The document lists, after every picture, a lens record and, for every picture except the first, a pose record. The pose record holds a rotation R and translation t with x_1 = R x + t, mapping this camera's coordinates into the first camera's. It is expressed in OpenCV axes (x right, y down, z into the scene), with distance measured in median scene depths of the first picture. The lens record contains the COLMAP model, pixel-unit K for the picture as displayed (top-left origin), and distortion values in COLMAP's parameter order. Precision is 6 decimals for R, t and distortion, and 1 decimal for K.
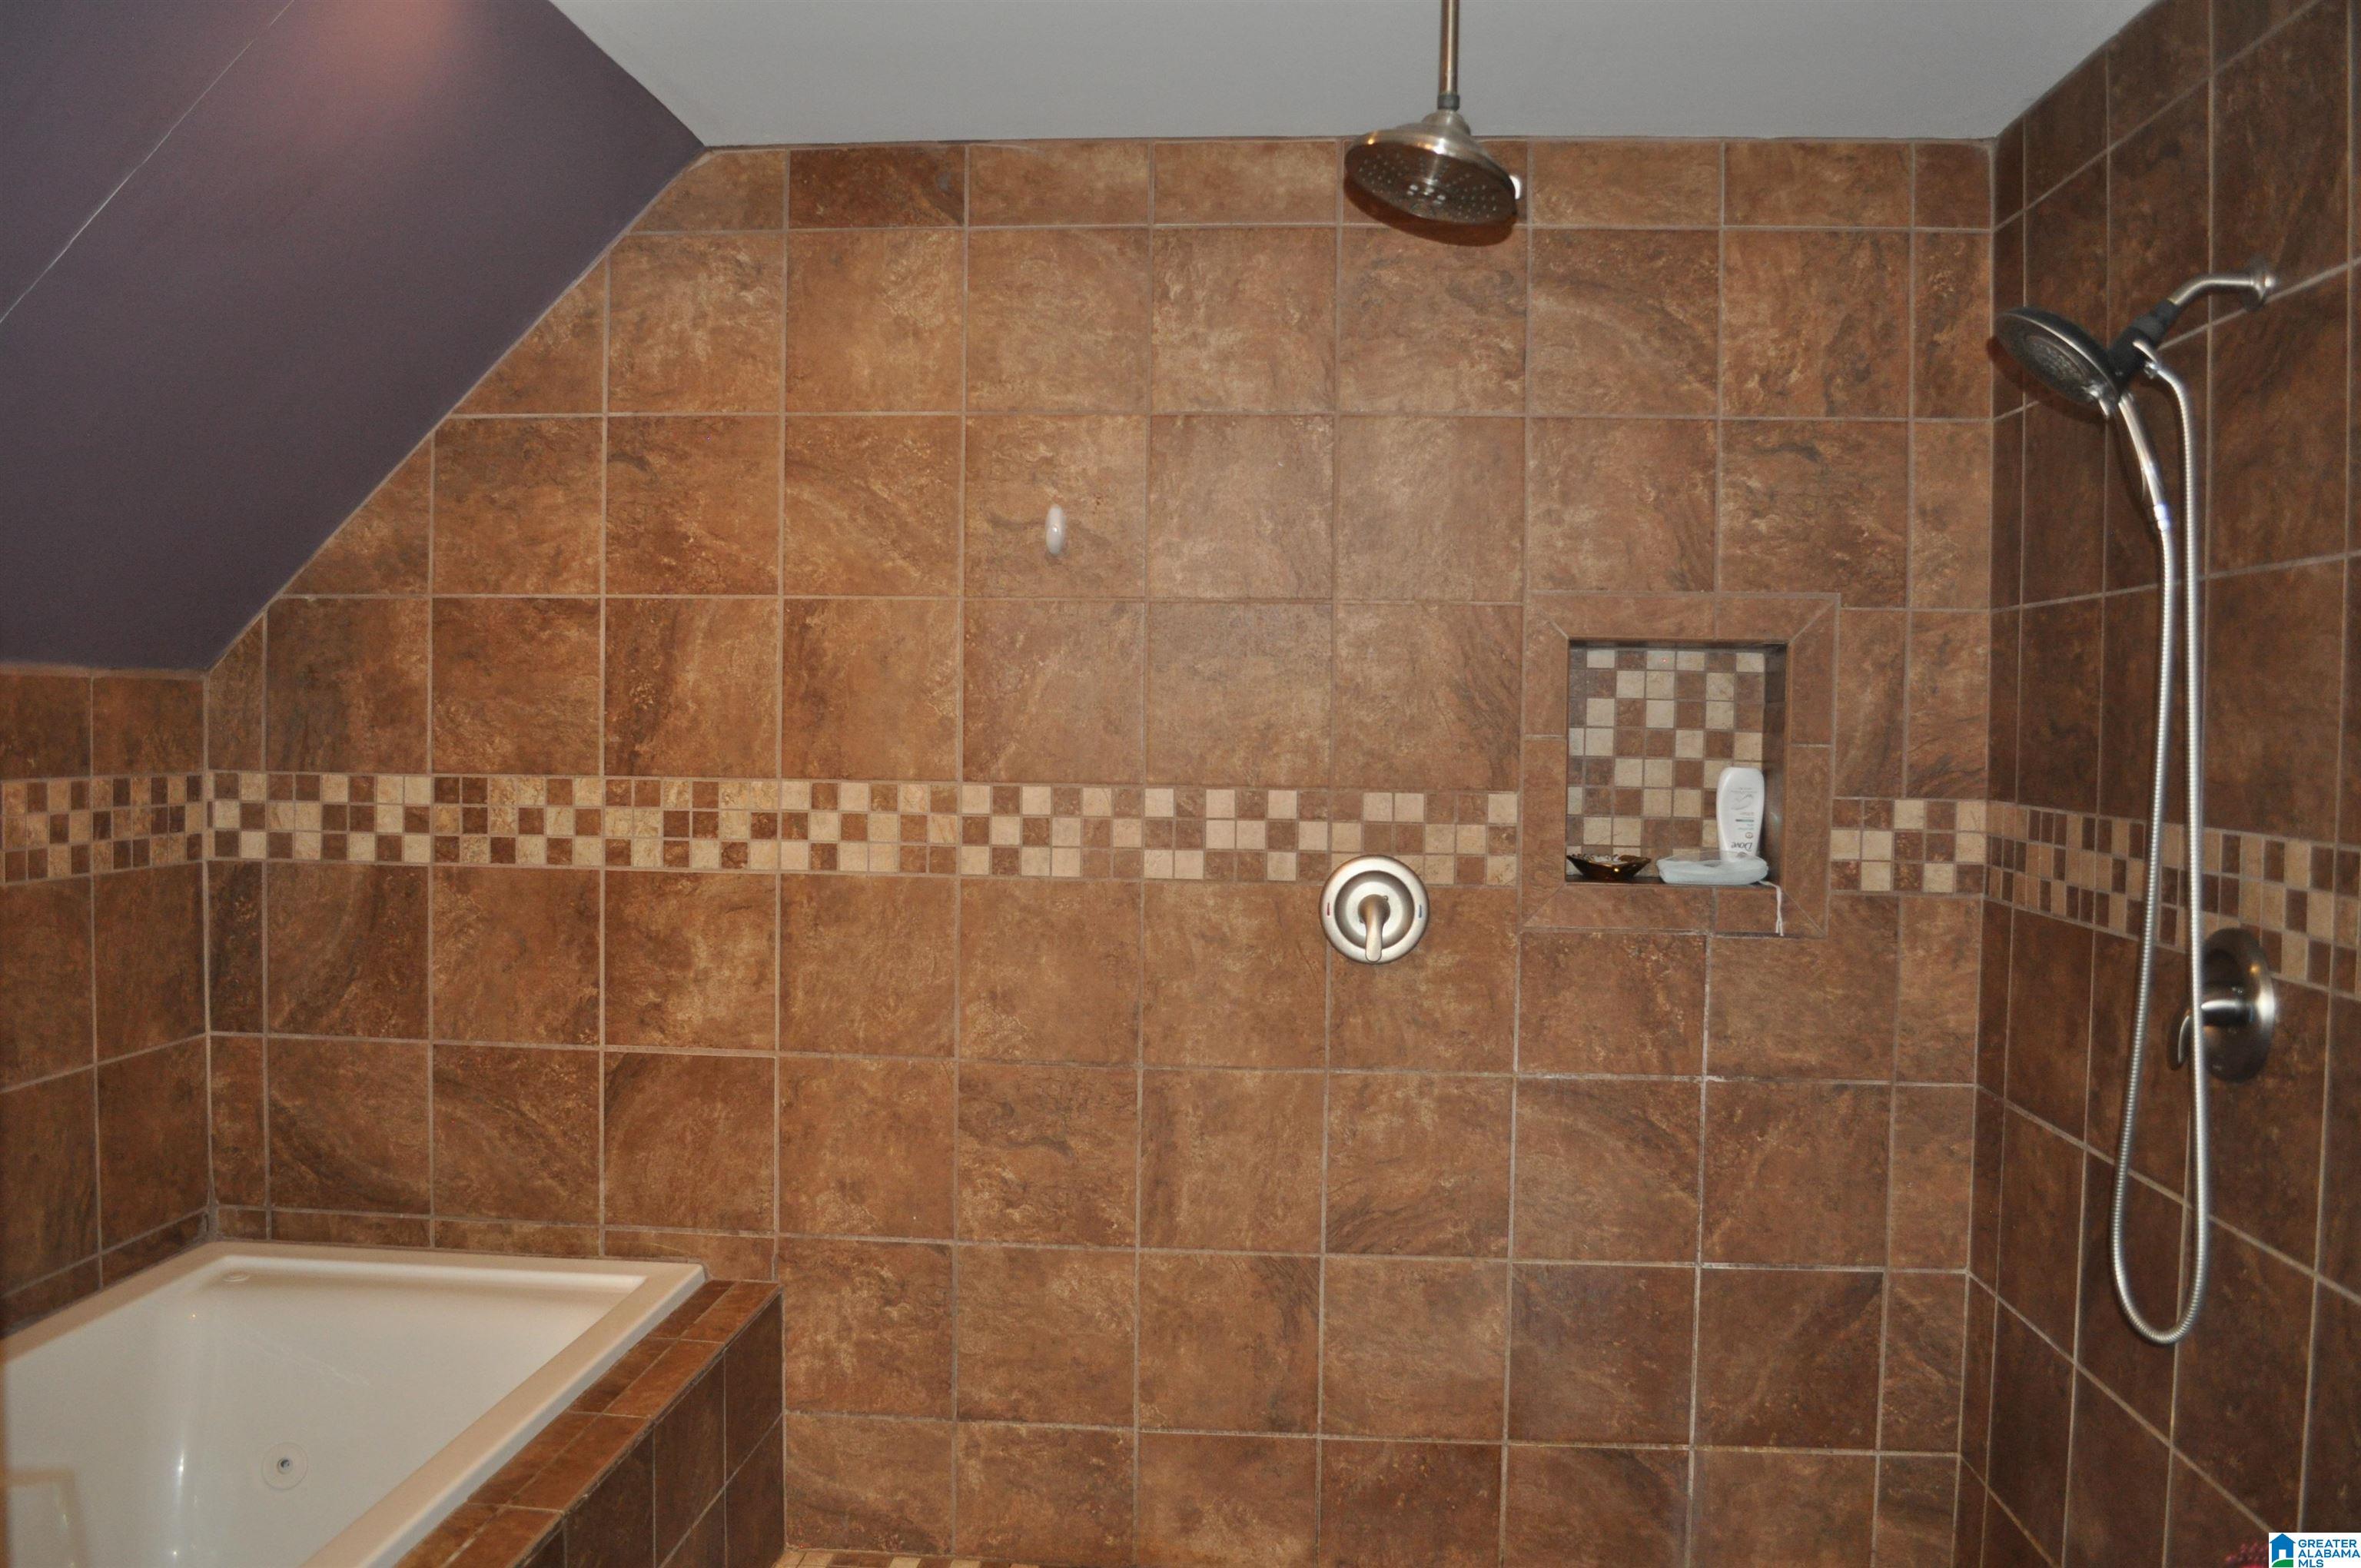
lens RADIAL K [[1853.9, 0, 1186.0], [0, 1853.9, 784.9], [0, 0, 1]] dist [-0.087030, 0.012672]
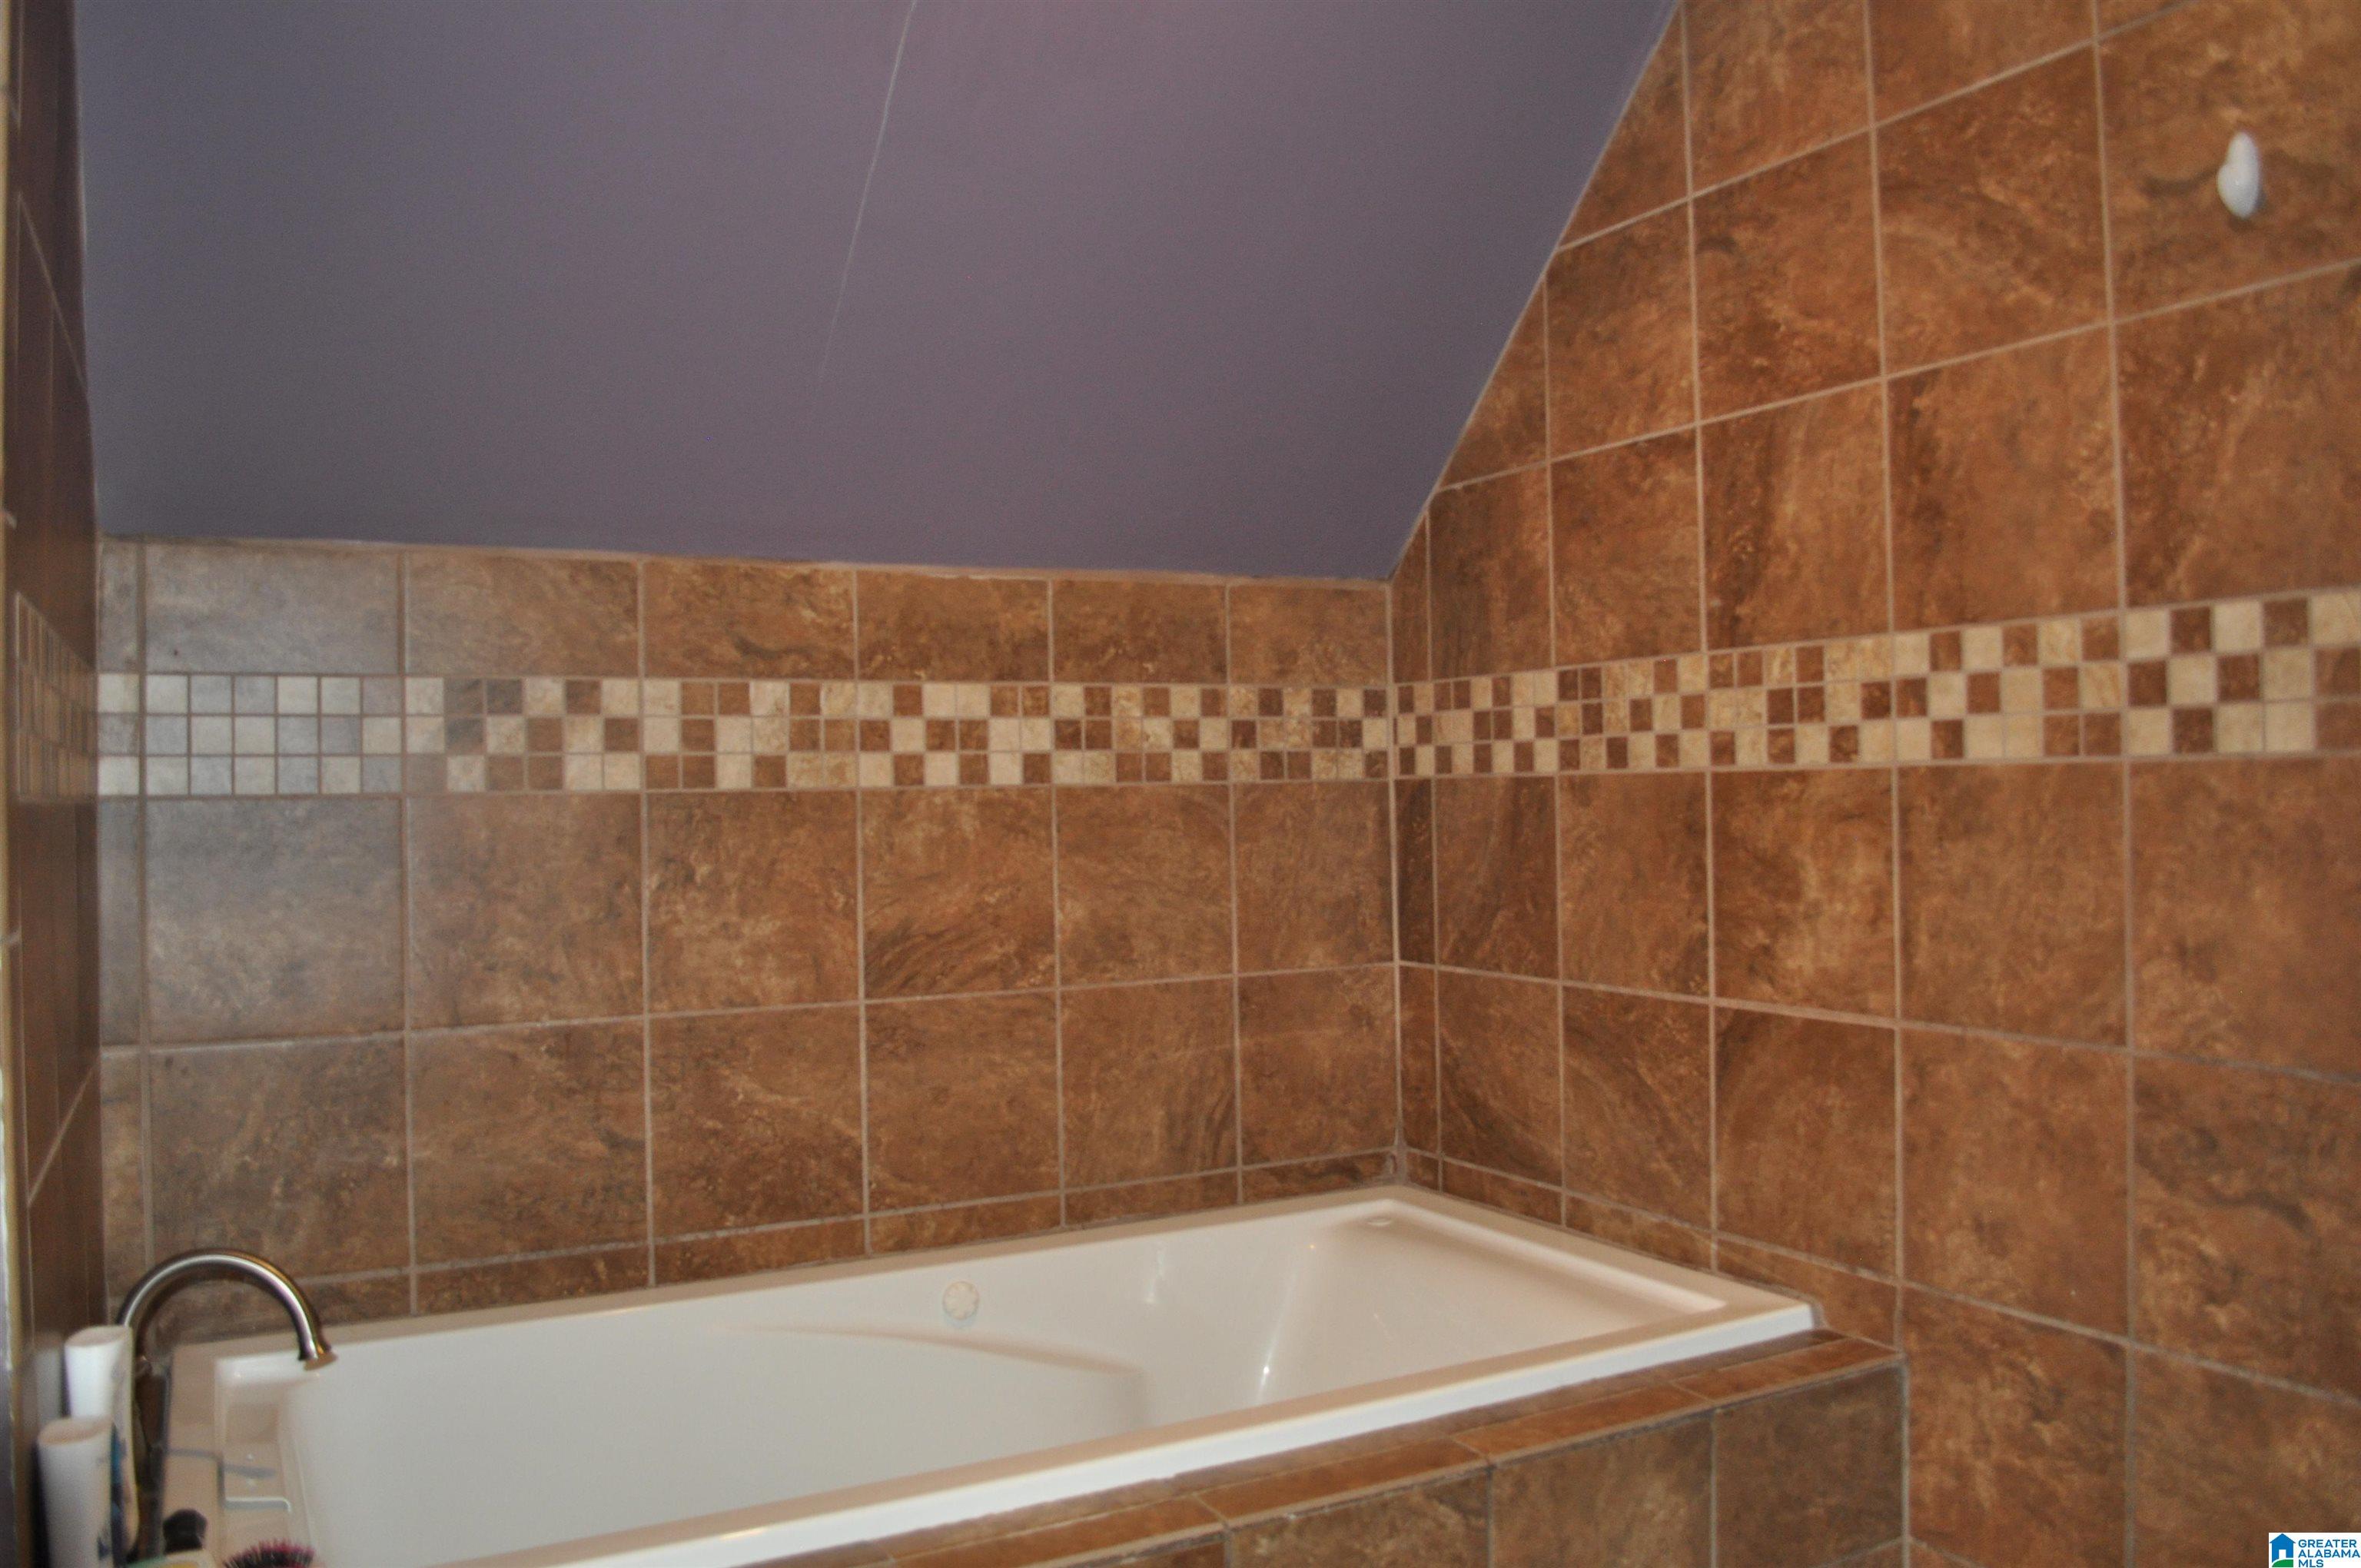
lens RADIAL K [[1853.9, 0, 1180.6], [0, 1853.9, 781.5], [0, 0, 1]] dist [-0.087030, 0.012672]
pose [[0.530668, -0.029284, -0.847074, 0.227404], [0.000139, 0.999406, -0.034463, 0.077959], [0.847580, 0.018170, 0.530357, 0.397285]]
